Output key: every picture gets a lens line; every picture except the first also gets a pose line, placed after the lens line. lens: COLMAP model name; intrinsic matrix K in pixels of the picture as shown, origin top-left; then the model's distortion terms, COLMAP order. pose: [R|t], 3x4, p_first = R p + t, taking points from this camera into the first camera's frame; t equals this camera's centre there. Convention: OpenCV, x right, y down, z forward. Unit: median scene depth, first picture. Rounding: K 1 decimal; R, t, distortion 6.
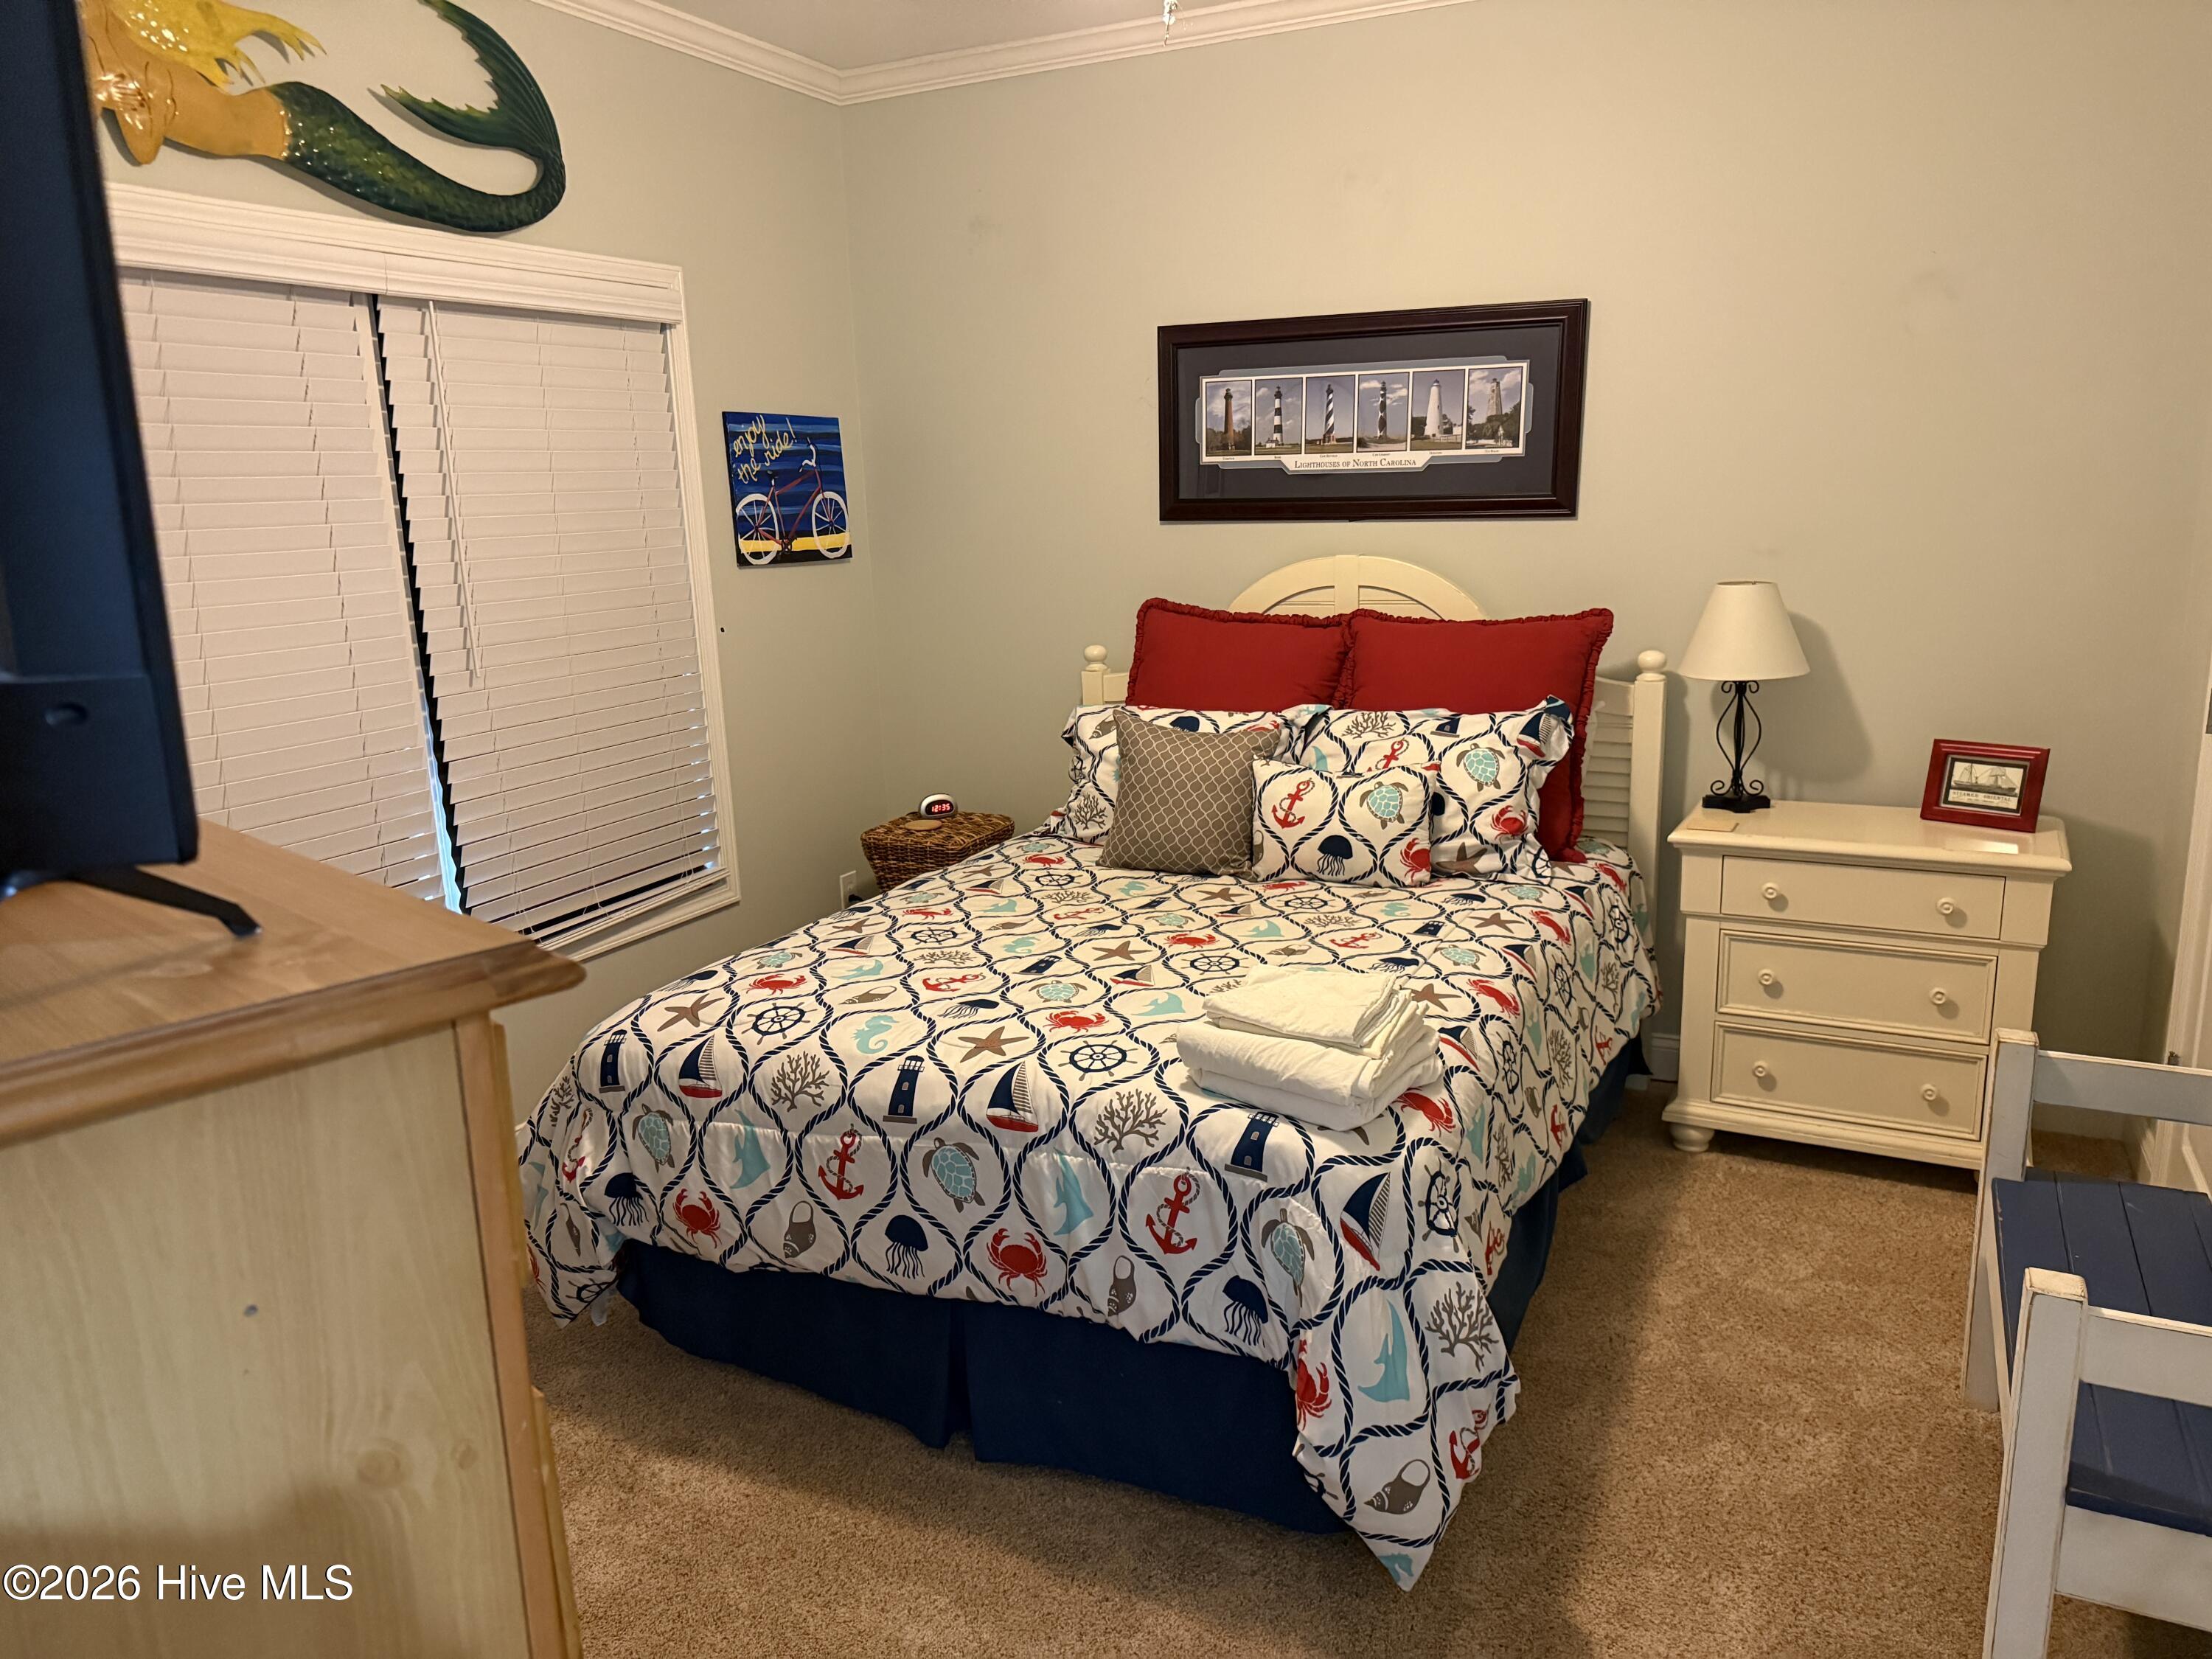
lens RADIAL K [[1548.3, 0, 1107.5], [0, 1548.3, 825.0], [0, 0, 1]] dist [-0.008481, -0.001449]
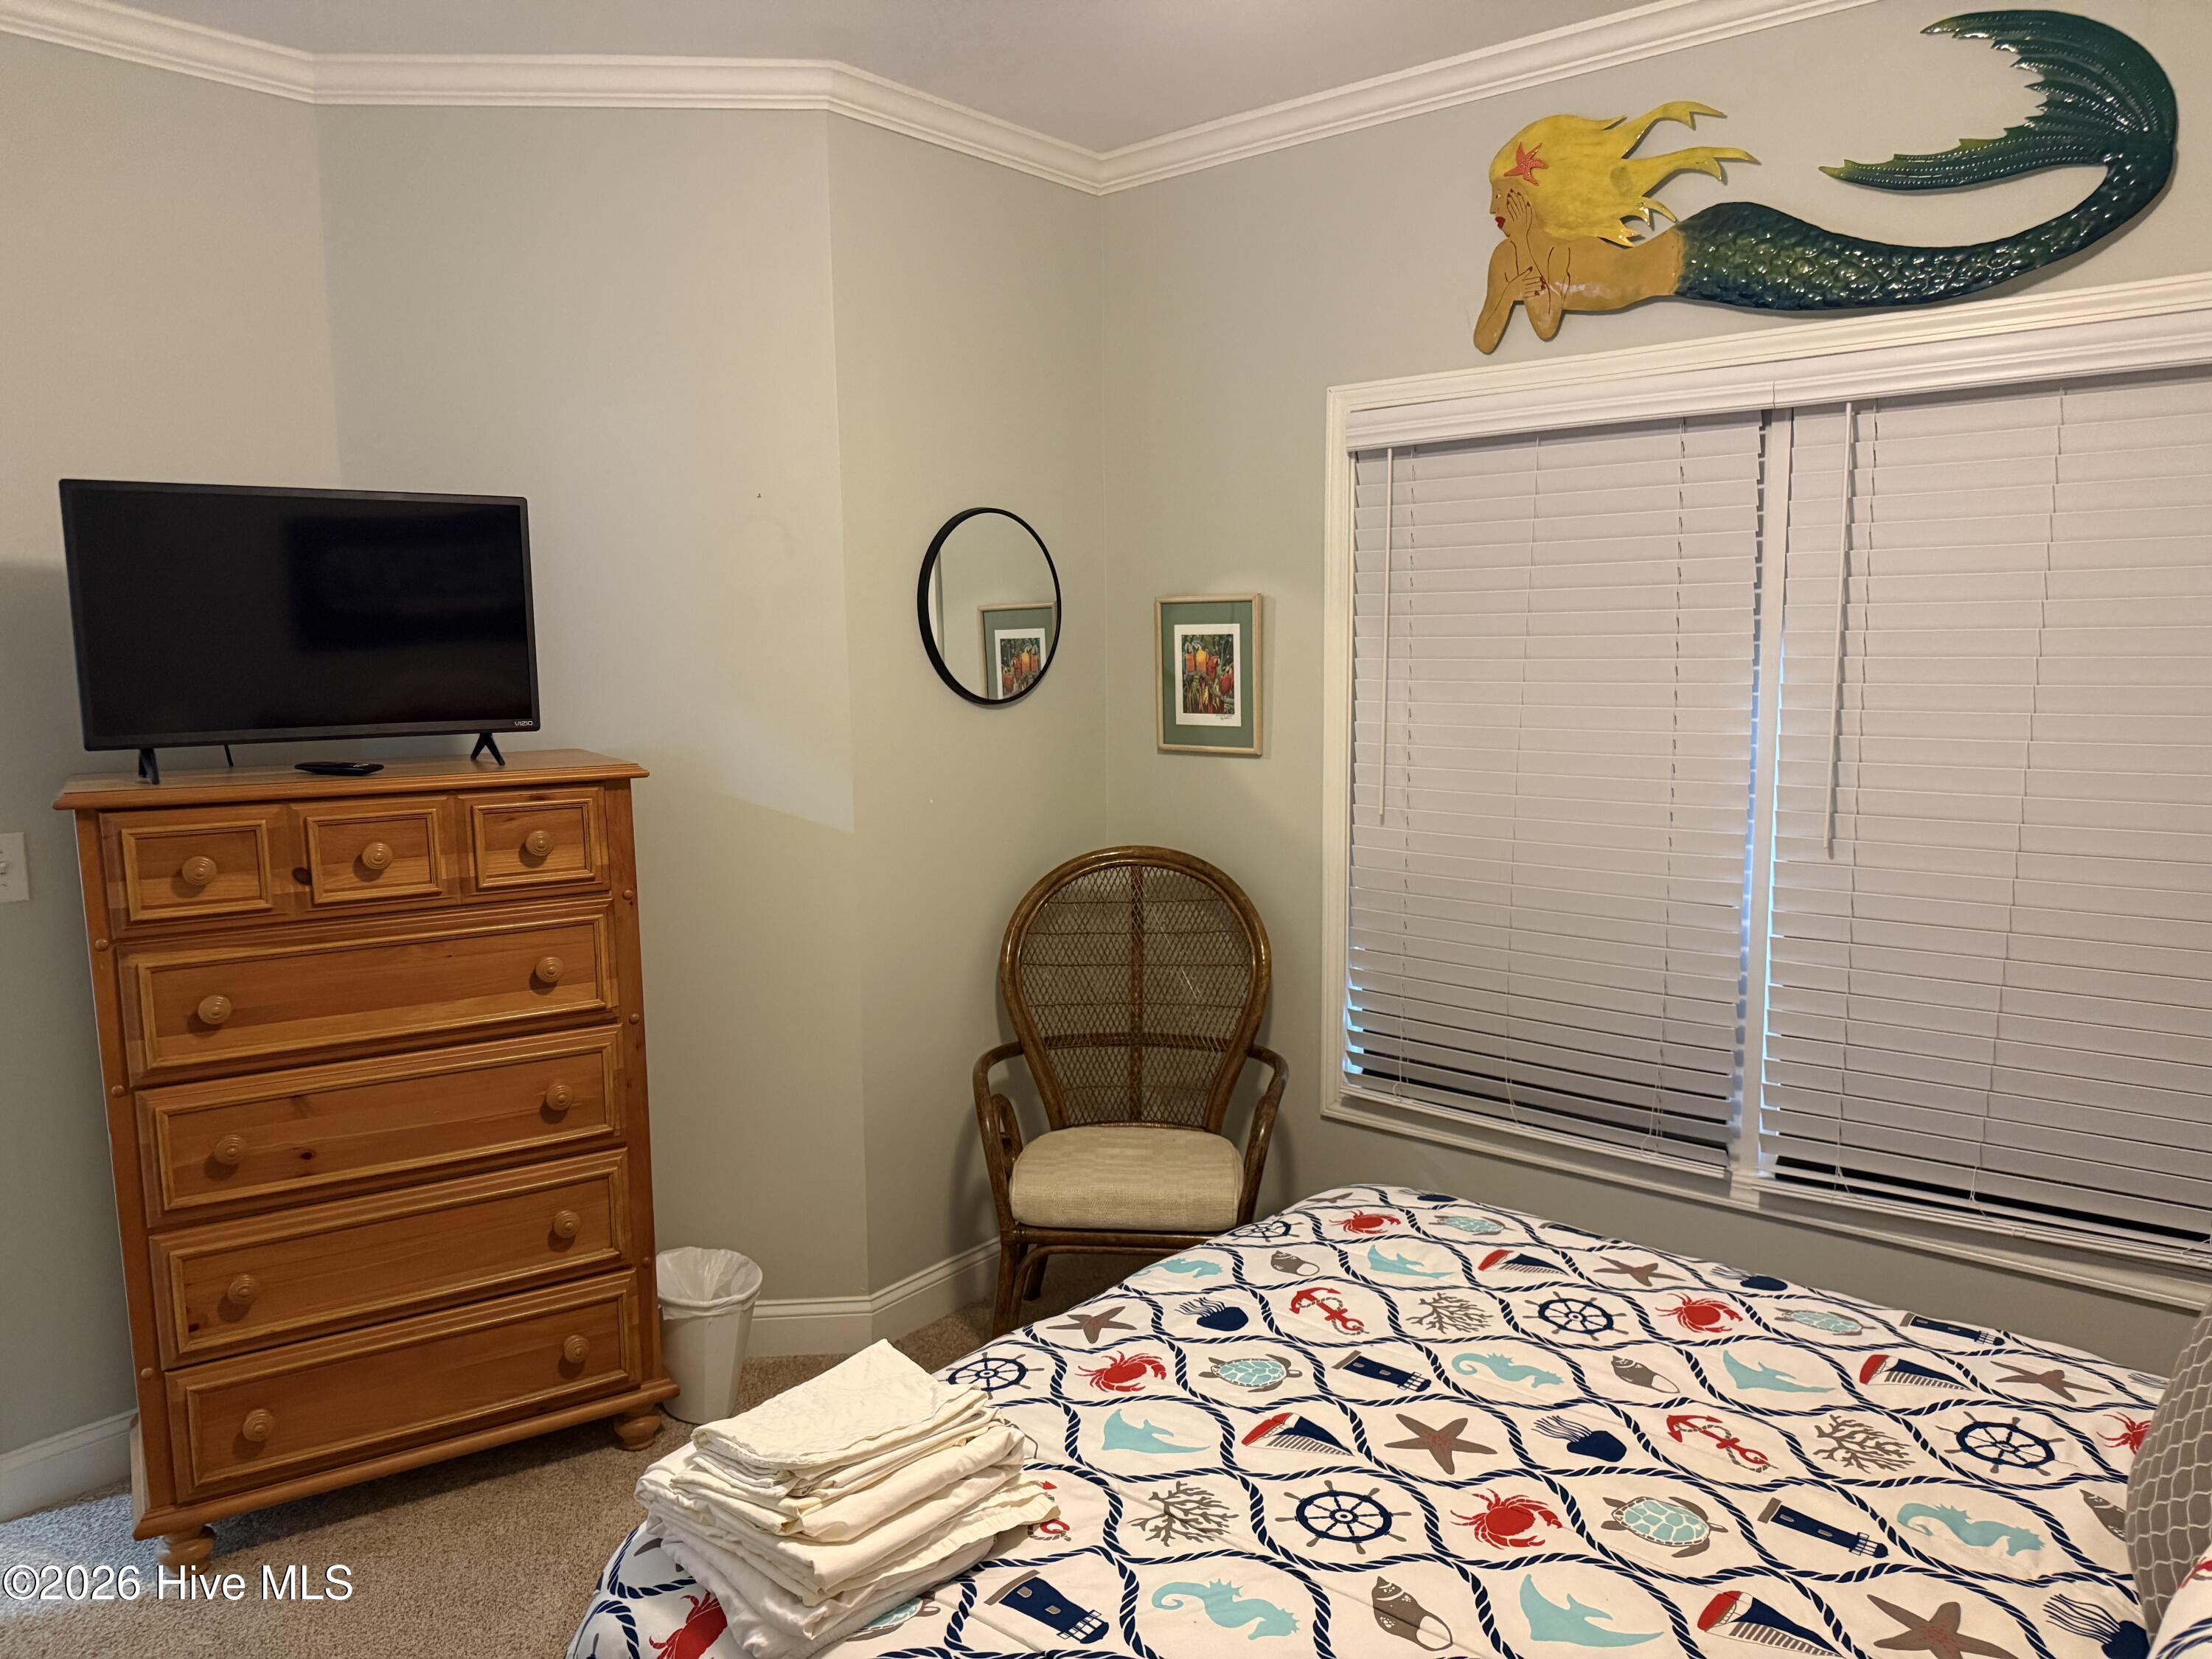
lens RADIAL K [[1548.3, 0, 1167.7], [0, 1548.3, 885.7], [0, 0, 1]] dist [-0.008481, -0.001449]
pose [[-0.231040, 0.195097, -0.953183, 0.537346], [-0.187306, 0.952444, 0.240347, -0.236270], [0.954744, 0.234067, -0.183510, 0.919743]]
